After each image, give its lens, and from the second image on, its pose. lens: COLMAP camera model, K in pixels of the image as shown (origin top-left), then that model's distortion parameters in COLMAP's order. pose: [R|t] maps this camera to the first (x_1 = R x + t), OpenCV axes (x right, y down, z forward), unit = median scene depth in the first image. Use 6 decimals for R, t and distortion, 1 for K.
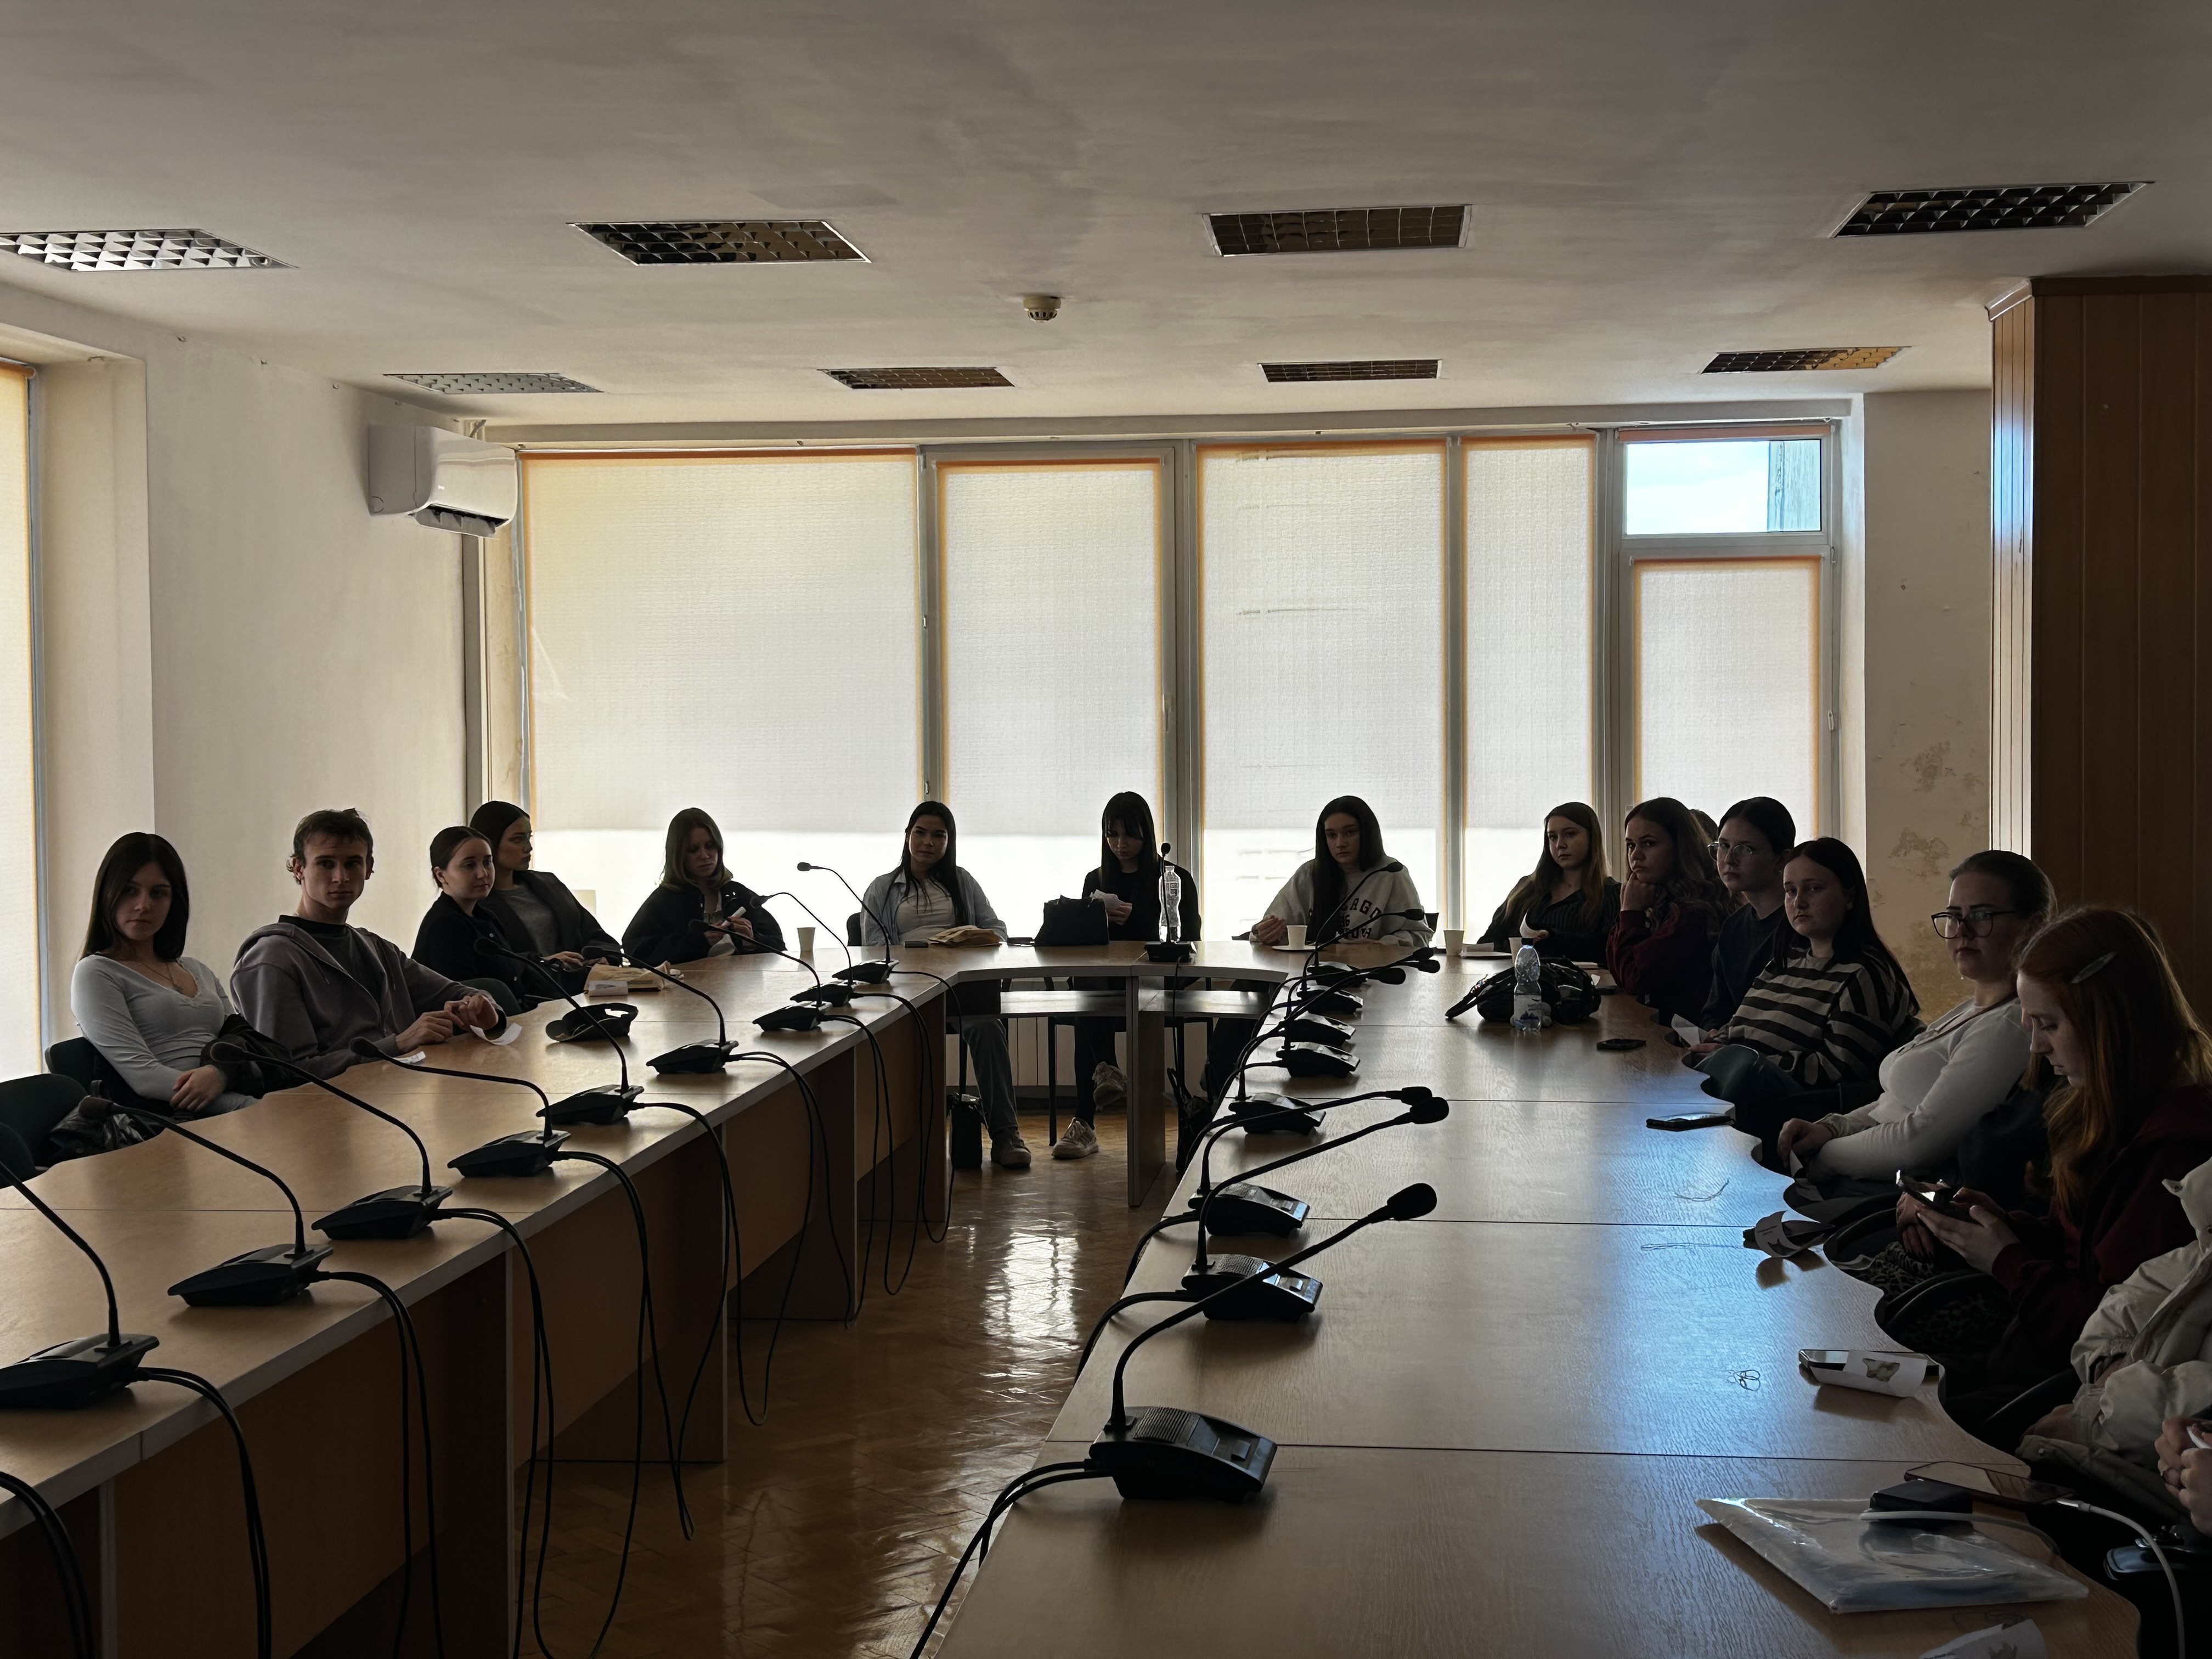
lens RADIAL K [[2756.8, 0, 1110.8], [0, 2756.8, 824.3], [0, 0, 1]] dist [0.122153, 0.000000]
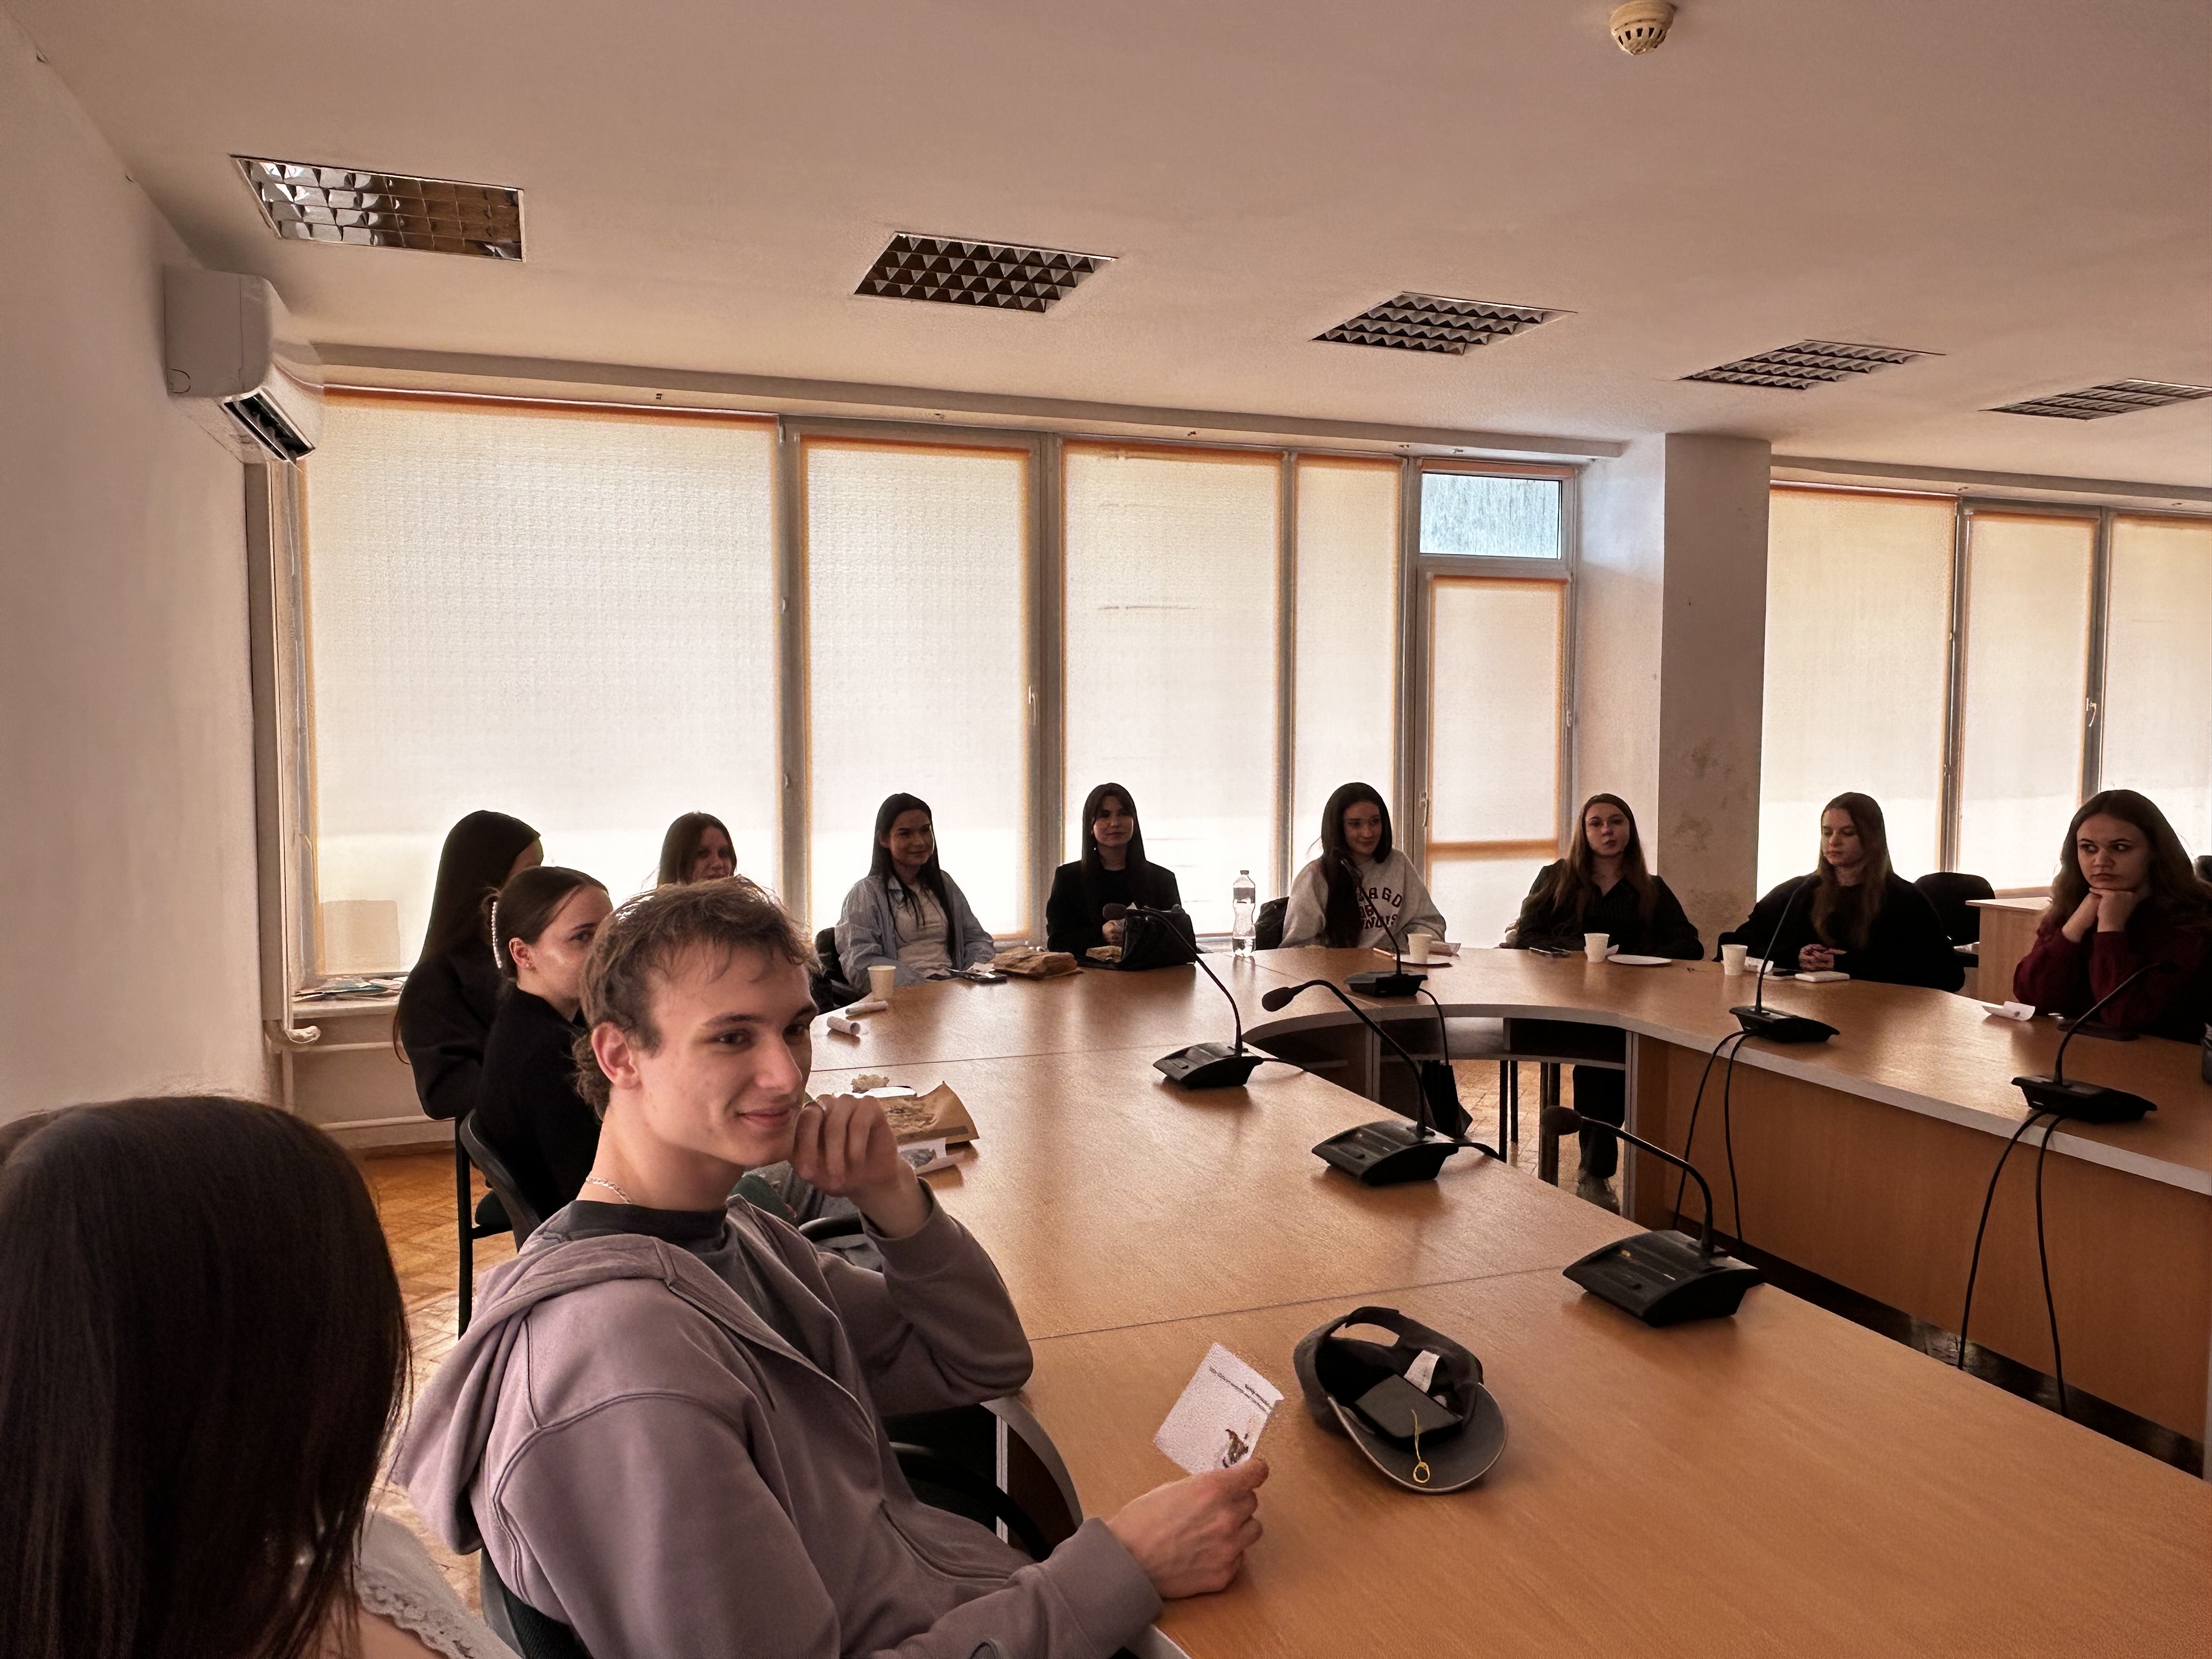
lens RADIAL K [[1500.6, 0, 1099.1], [0, 1500.6, 825.1], [0, 0, 1]] dist [0.001557, -0.005819]
pose [[0.906173, -0.017002, 0.422566, -0.196452], [0.006913, 0.999654, 0.025396, -0.009652], [-0.422851, -0.020091, 0.905976, 0.502904]]
